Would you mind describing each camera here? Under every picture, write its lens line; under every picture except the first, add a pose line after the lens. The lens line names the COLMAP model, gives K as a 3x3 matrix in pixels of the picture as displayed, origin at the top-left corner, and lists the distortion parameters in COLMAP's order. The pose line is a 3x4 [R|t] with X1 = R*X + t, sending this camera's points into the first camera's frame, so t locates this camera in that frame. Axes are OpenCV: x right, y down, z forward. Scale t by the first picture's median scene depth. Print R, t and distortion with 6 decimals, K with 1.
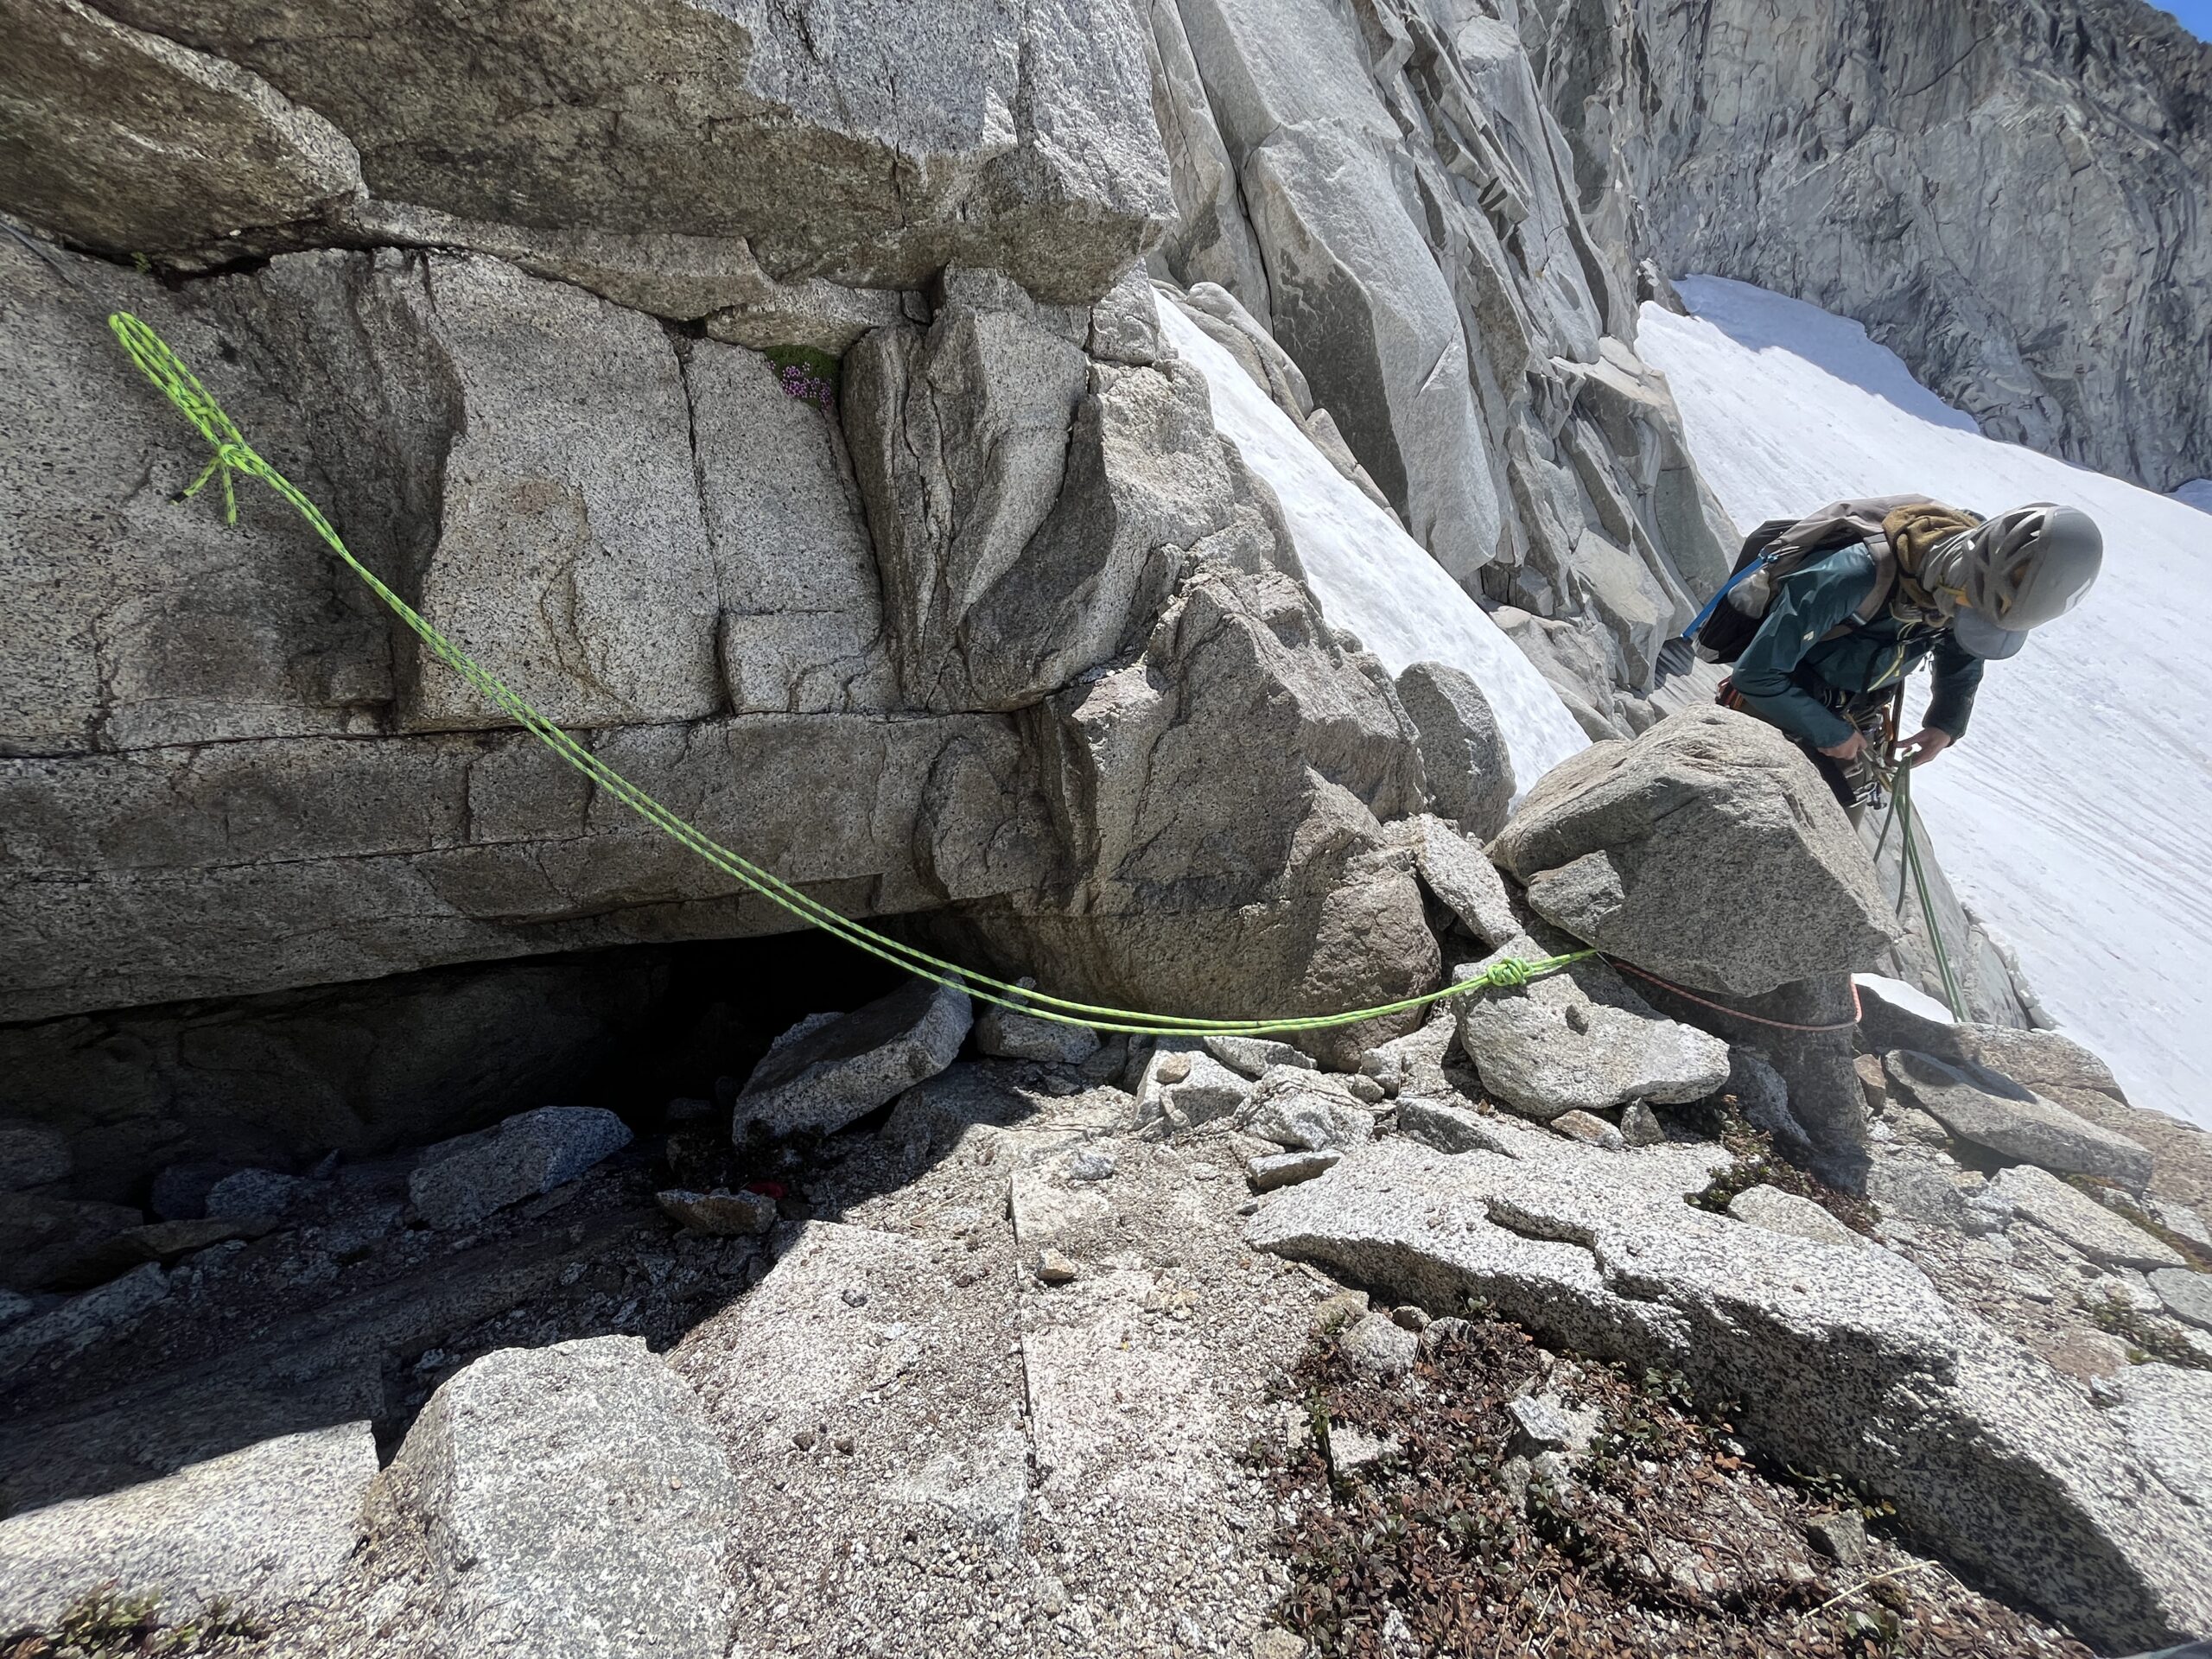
lens RADIAL K [[887.8, 0, 1098.6], [0, 887.8, 830.6], [0, 0, 1]] dist [-0.004166, -0.000270]
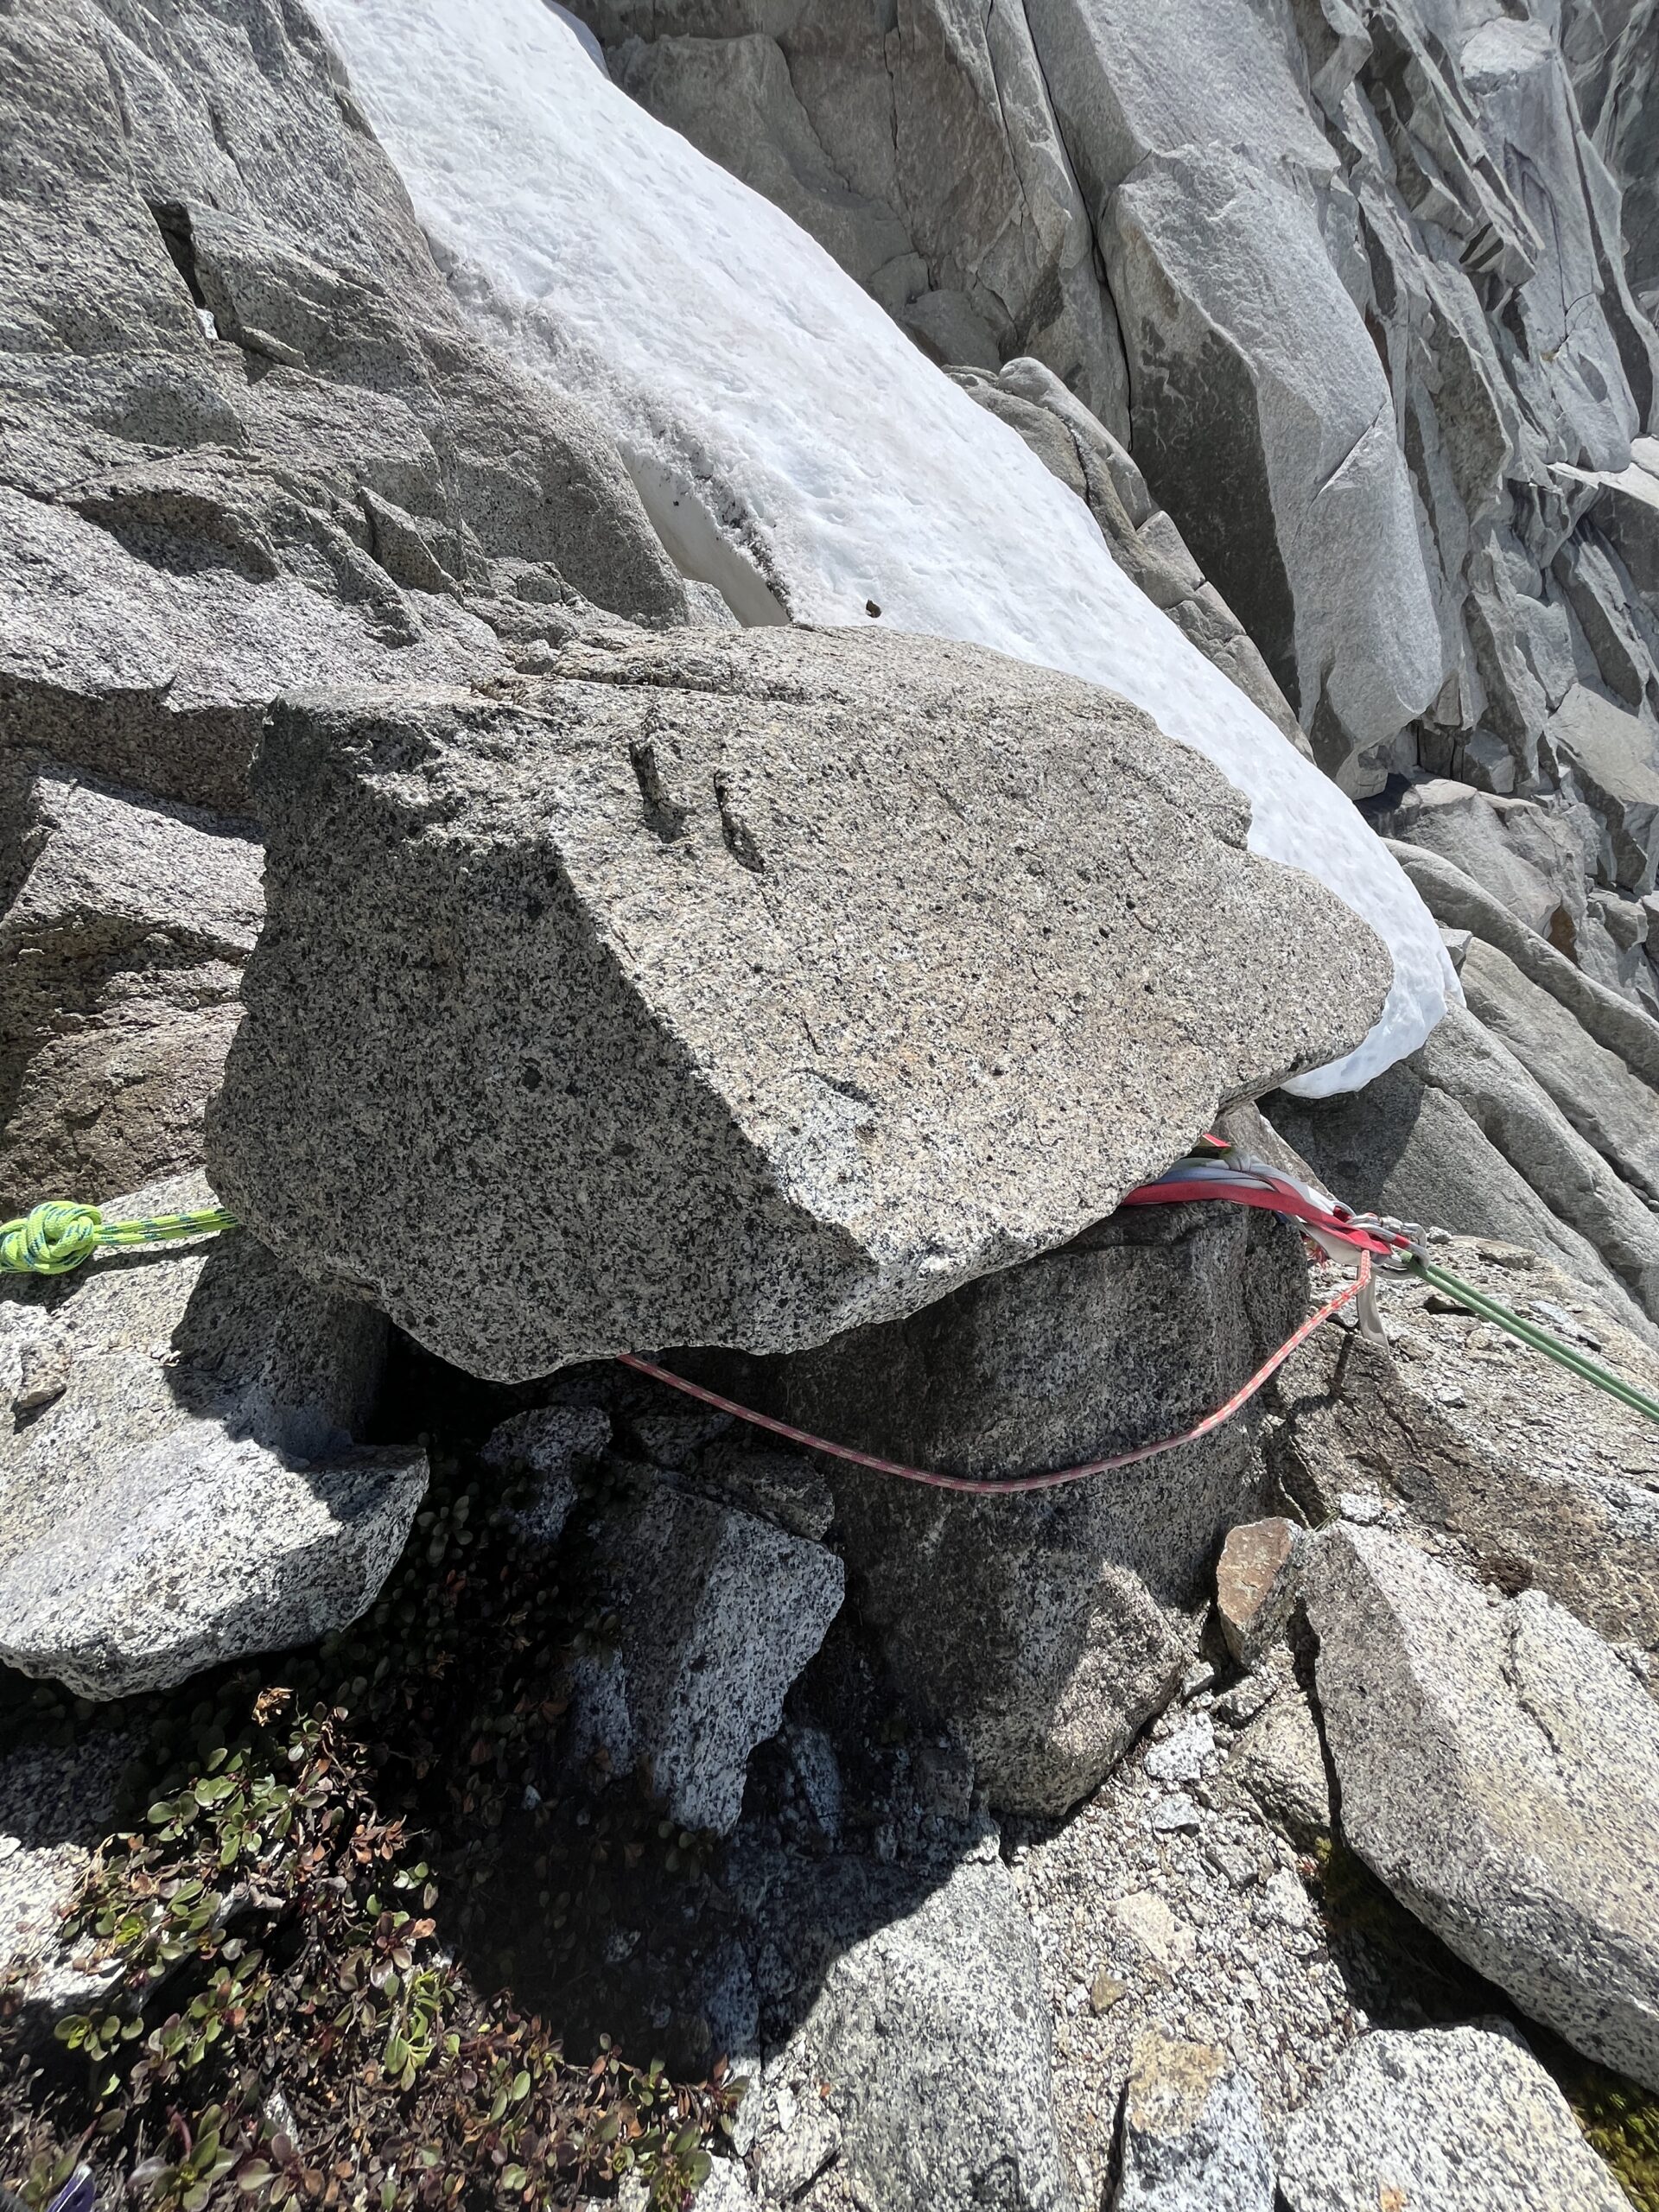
lens RADIAL K [[887.8, 0, 829.6], [0, 887.8, 1097.7], [0, 0, 1]] dist [-0.004166, -0.000270]
pose [[0.977174, 0.064244, -0.202494, 0.093050], [-0.049941, 0.995934, 0.074974, 0.005313], [0.206487, -0.063150, 0.976409, 0.072615]]
